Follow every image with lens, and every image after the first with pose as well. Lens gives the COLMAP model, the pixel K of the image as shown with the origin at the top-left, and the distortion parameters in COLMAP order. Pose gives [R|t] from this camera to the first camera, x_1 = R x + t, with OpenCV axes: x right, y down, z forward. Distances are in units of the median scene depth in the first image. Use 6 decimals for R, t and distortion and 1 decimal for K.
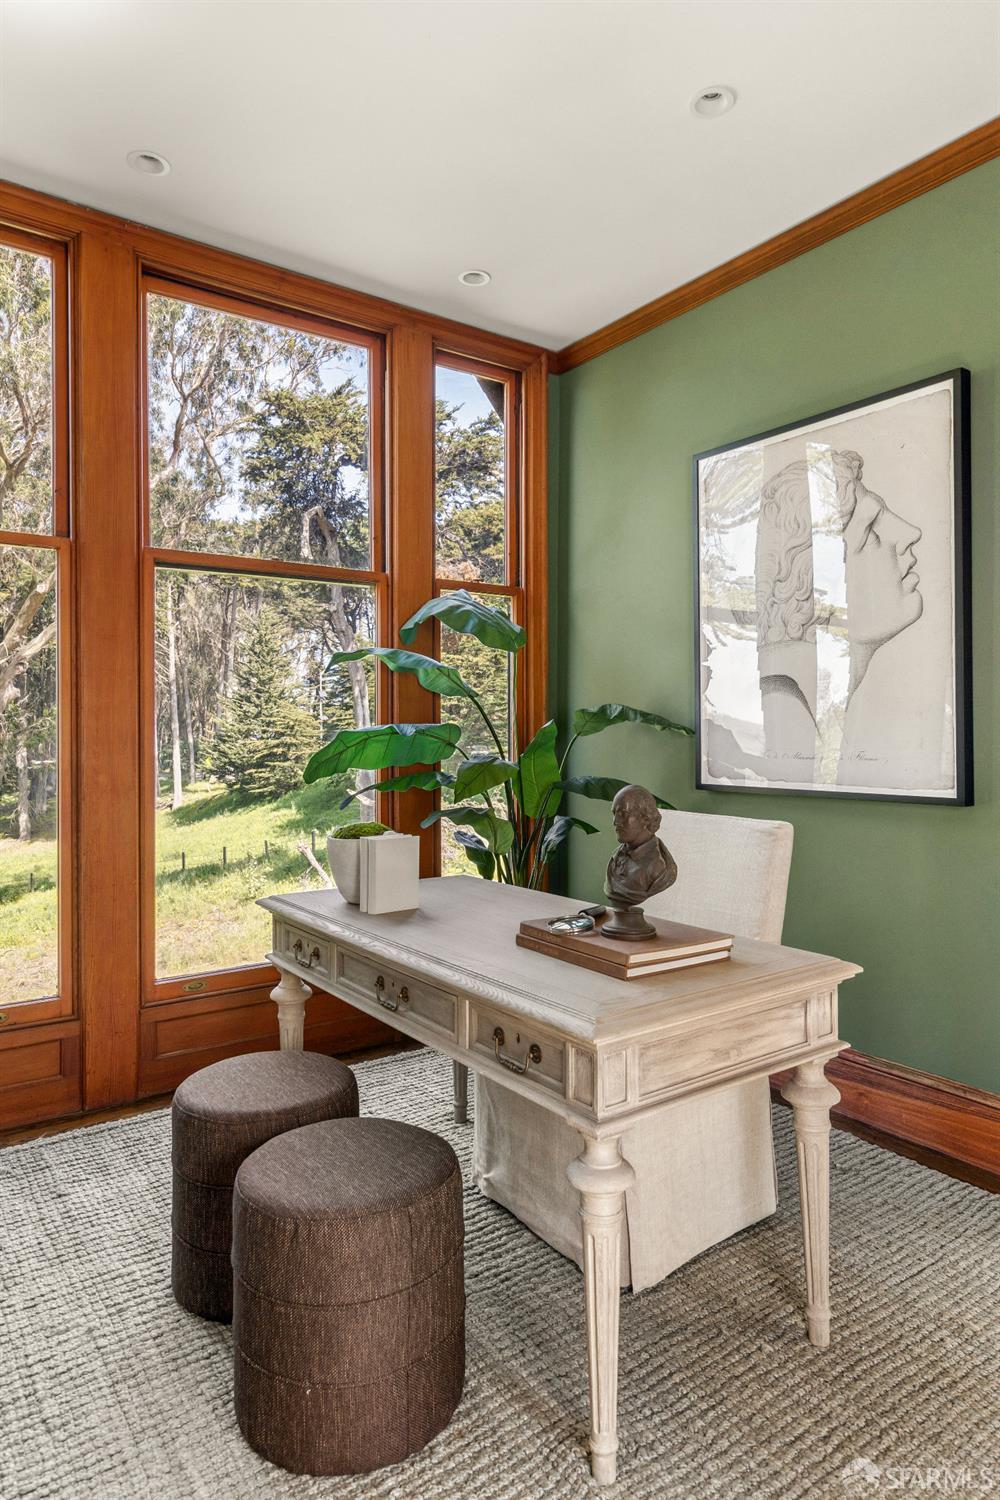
lens RADIAL K [[907.3, 0, 496.8], [0, 907.3, 743.1], [0, 0, 1]] dist [0.000409, -0.000028]
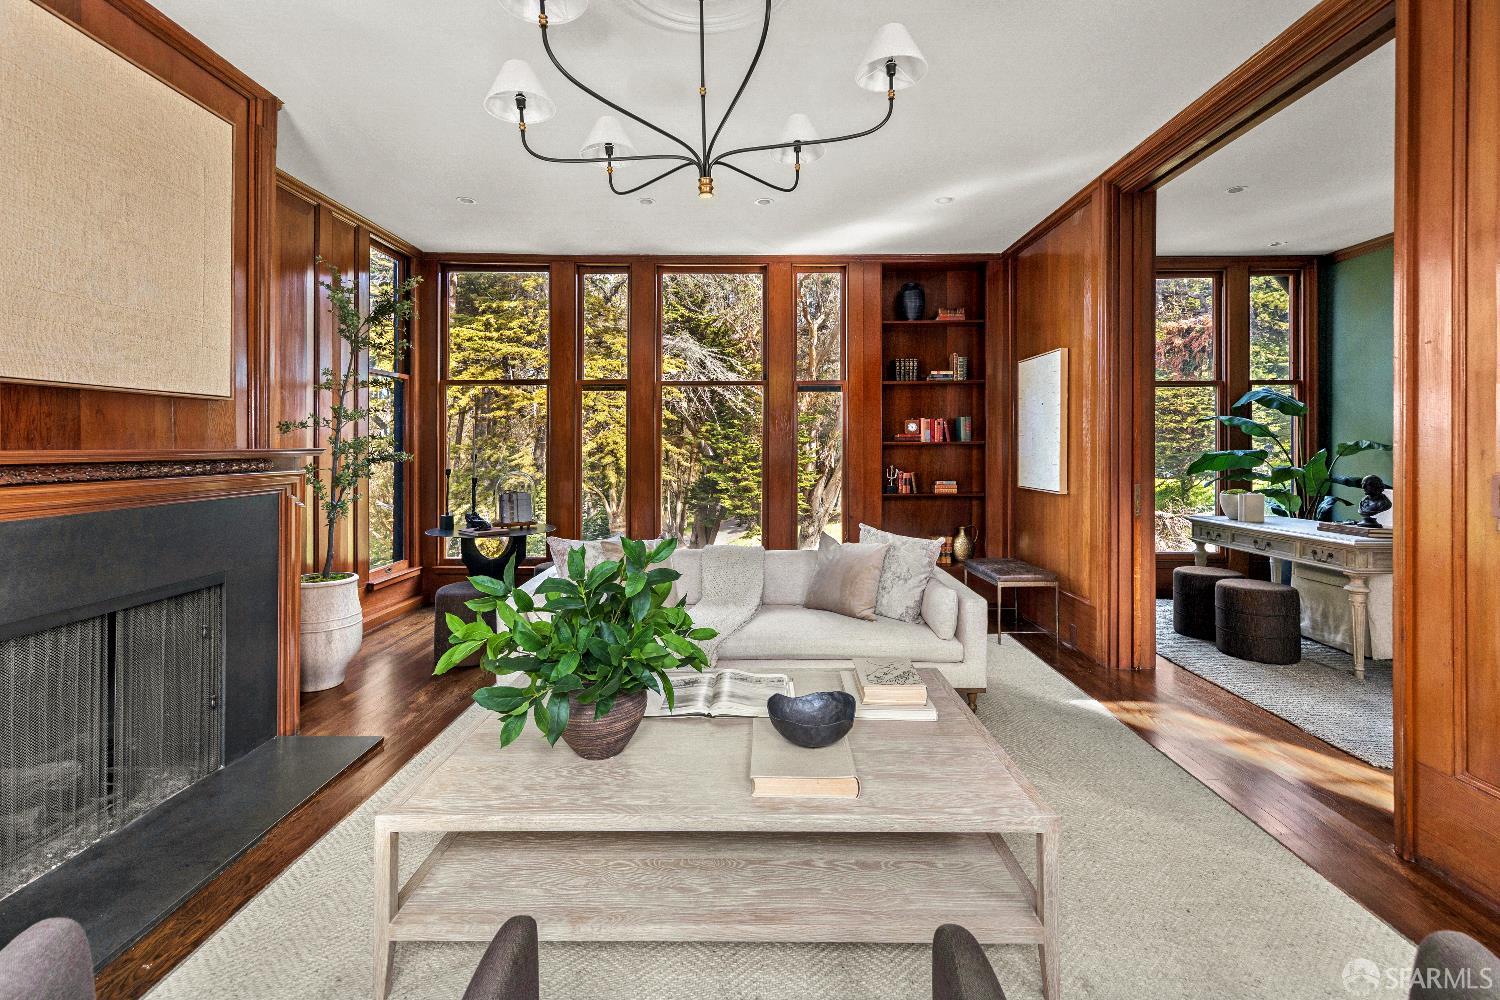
lens RADIAL K [[662.5, 0, 764.6], [0, 662.5, 449.7], [0, 0, 1]] dist [0.008727, 0.000115]
pose [[0.820567, 0.000869, -0.571550, -0.105440], [-0.009165, 0.999890, -0.011637, 0.005657], [0.571477, 0.014787, 0.820485, -0.882883]]
